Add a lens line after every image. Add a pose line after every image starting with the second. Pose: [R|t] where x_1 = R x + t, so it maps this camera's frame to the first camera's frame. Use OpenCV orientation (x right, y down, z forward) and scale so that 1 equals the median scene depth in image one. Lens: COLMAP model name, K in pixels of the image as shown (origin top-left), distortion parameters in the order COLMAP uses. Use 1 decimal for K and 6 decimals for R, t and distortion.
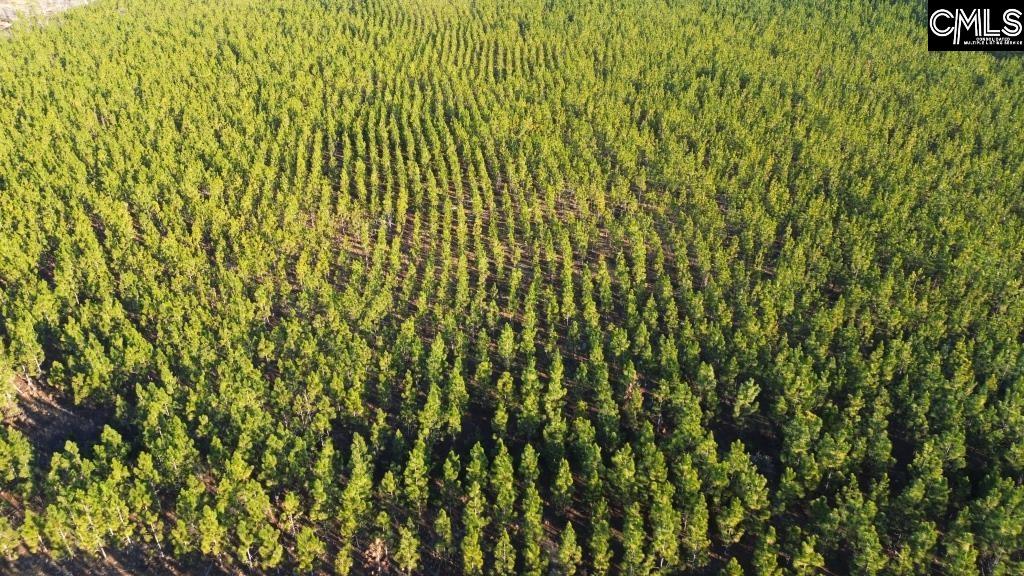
lens RADIAL K [[721.2, 0, 512.1], [0, 721.2, 288.2], [0, 0, 1]] dist [0.000931, 0.000020]
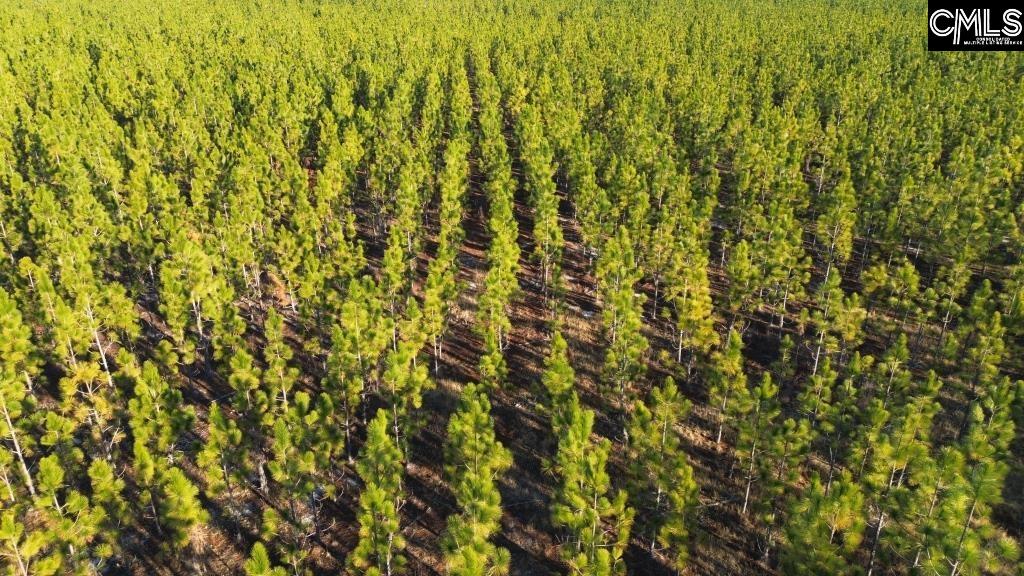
lens RADIAL K [[721.2, 0, 511.8], [0, 721.2, 286.9], [0, 0, 1]] dist [0.000931, 0.000020]
pose [[0.995103, 0.043681, -0.088663, 0.080203], [-0.052502, 0.993628, -0.099733, -0.091459], [0.083741, 0.103899, 0.991056, 0.727395]]
